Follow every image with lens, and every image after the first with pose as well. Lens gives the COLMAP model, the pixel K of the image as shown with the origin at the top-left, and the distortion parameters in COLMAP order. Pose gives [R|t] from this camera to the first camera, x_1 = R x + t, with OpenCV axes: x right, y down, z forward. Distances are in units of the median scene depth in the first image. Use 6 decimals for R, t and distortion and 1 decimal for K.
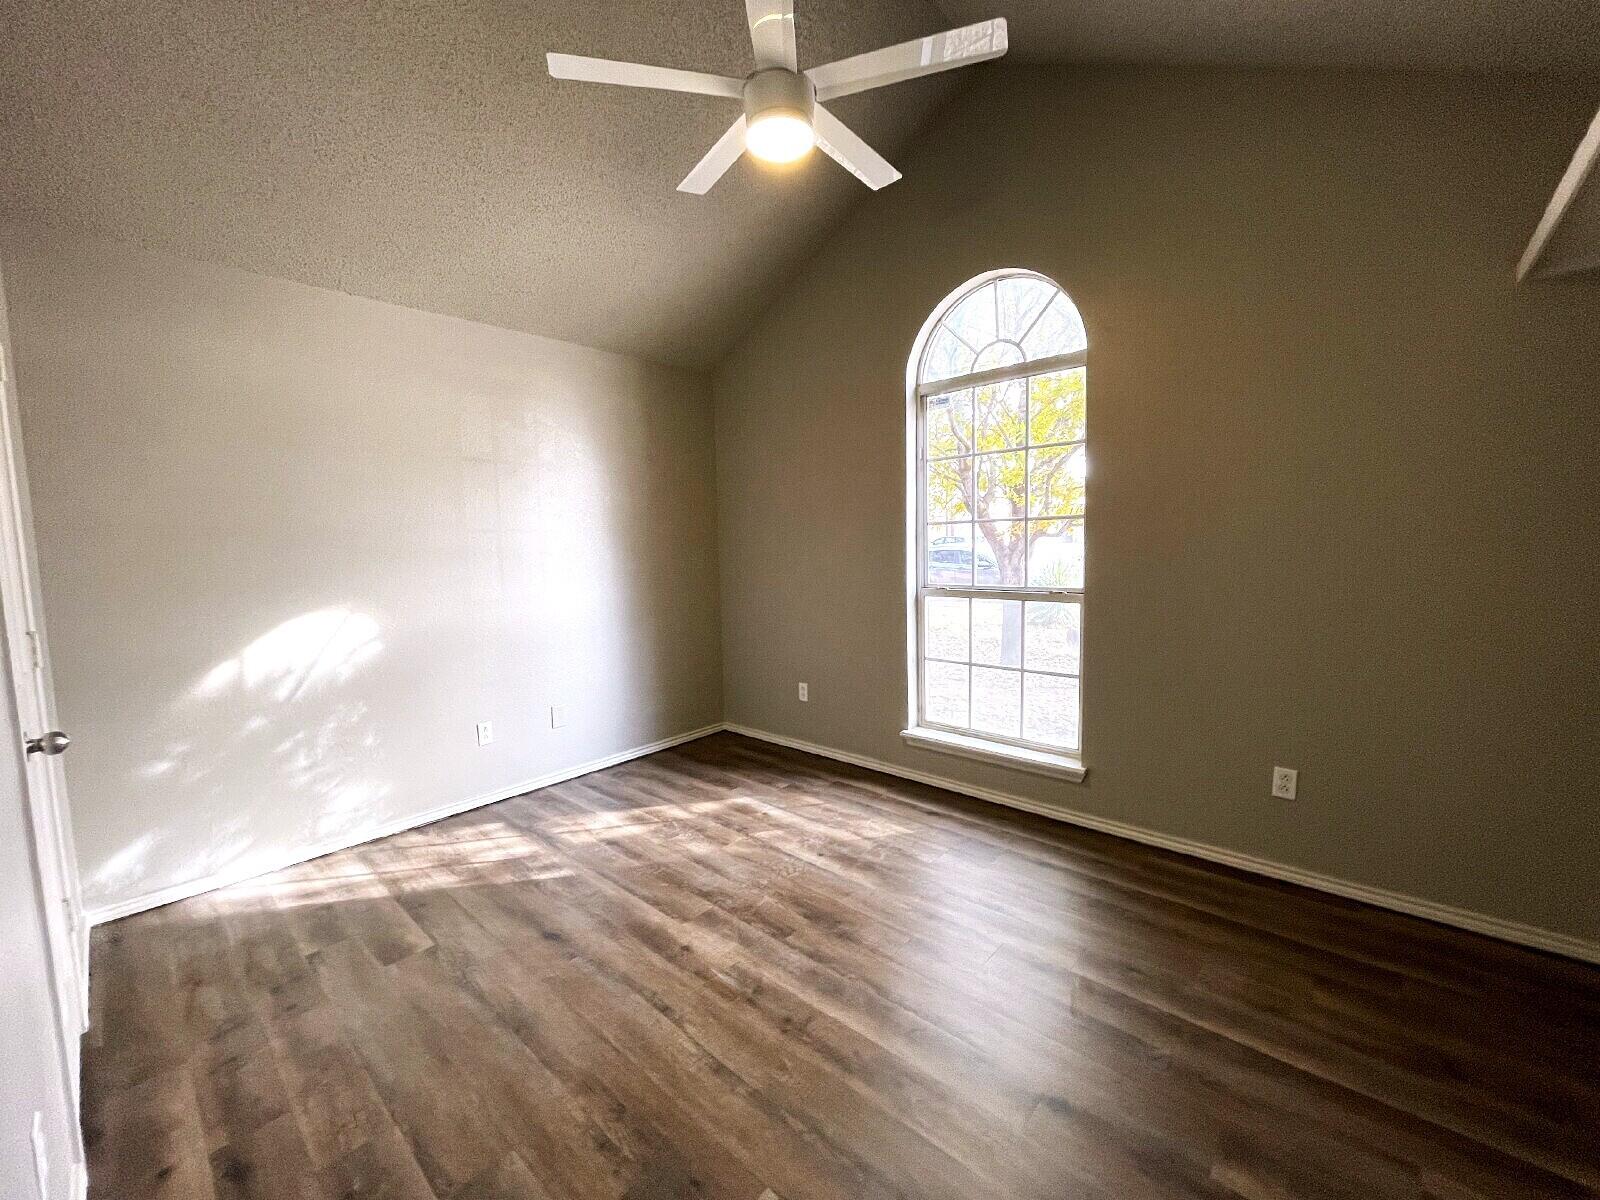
lens RADIAL K [[646.9, 0, 799.2], [0, 646.9, 600.1], [0, 0, 1]] dist [0.001458, 0.000164]
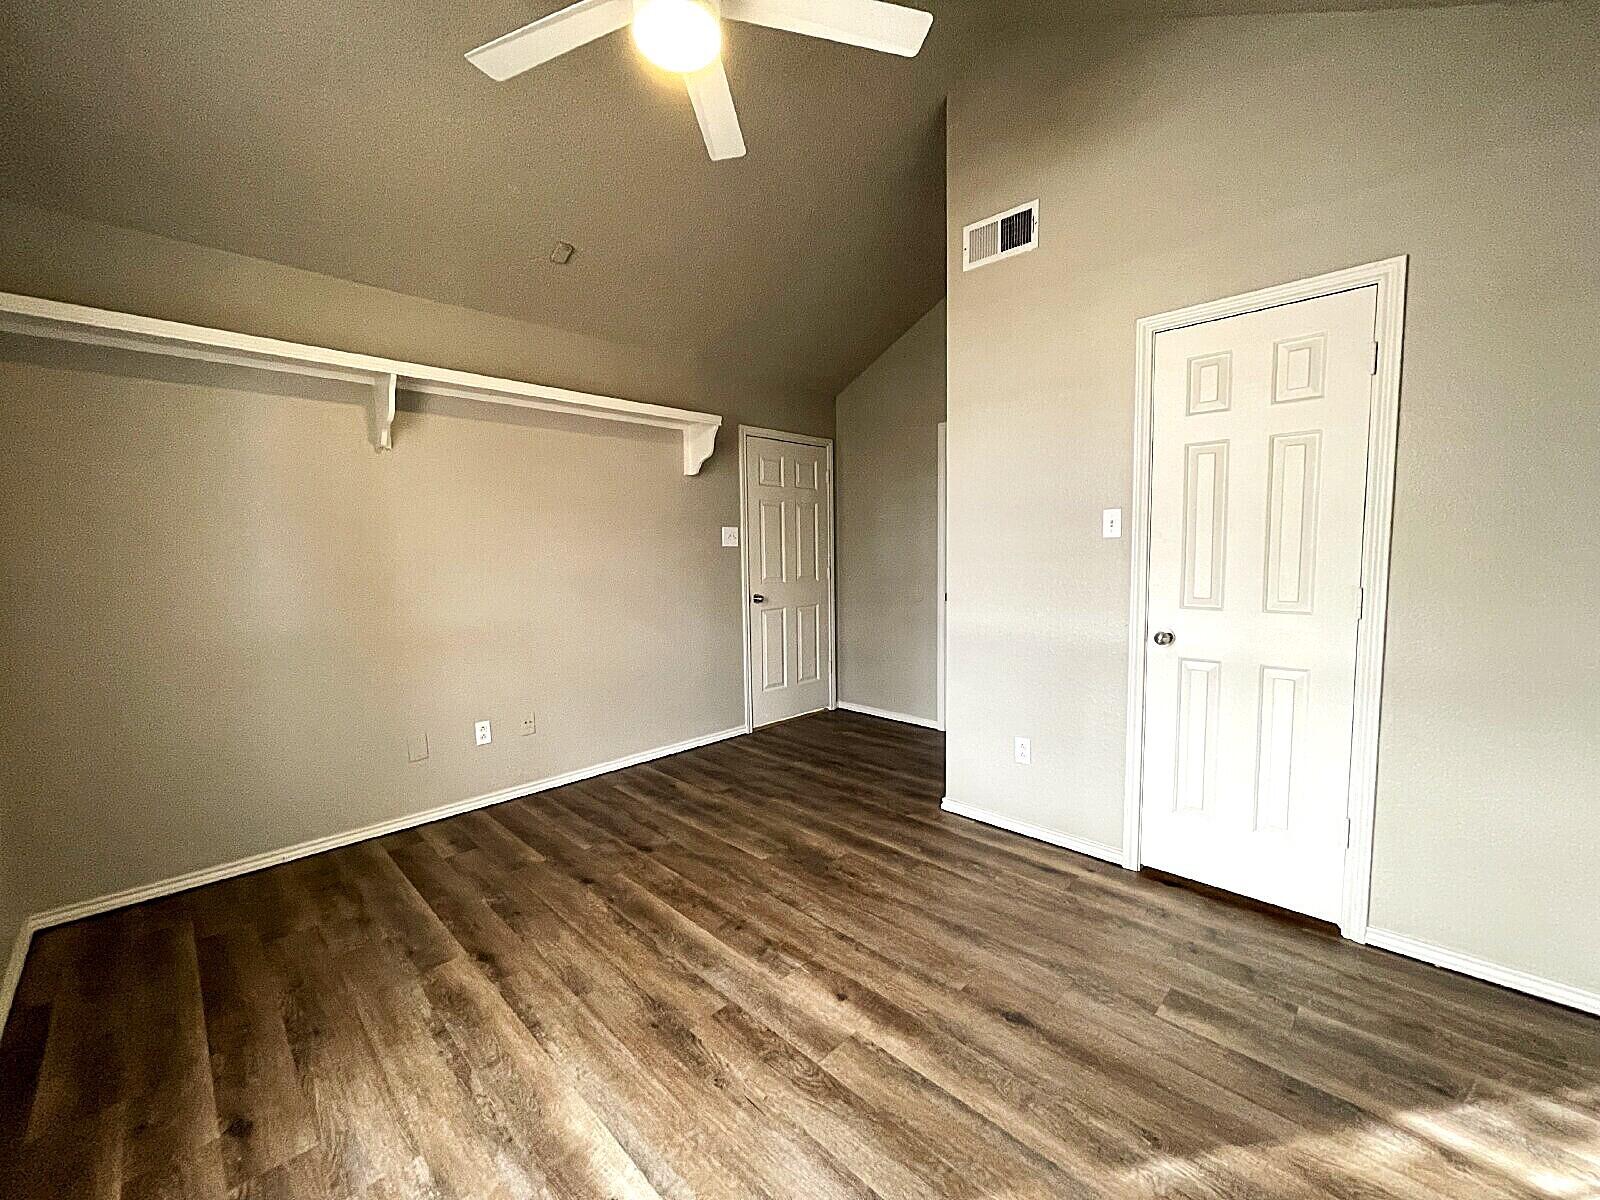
lens RADIAL K [[646.9, 0, 799.2], [0, 646.9, 600.1], [0, 0, 1]] dist [0.001458, 0.000164]
pose [[-0.998267, 0.034740, 0.047500, -0.186847], [0.042303, 0.984734, 0.168849, -0.144008], [-0.040909, 0.170566, -0.984497, 1.854664]]
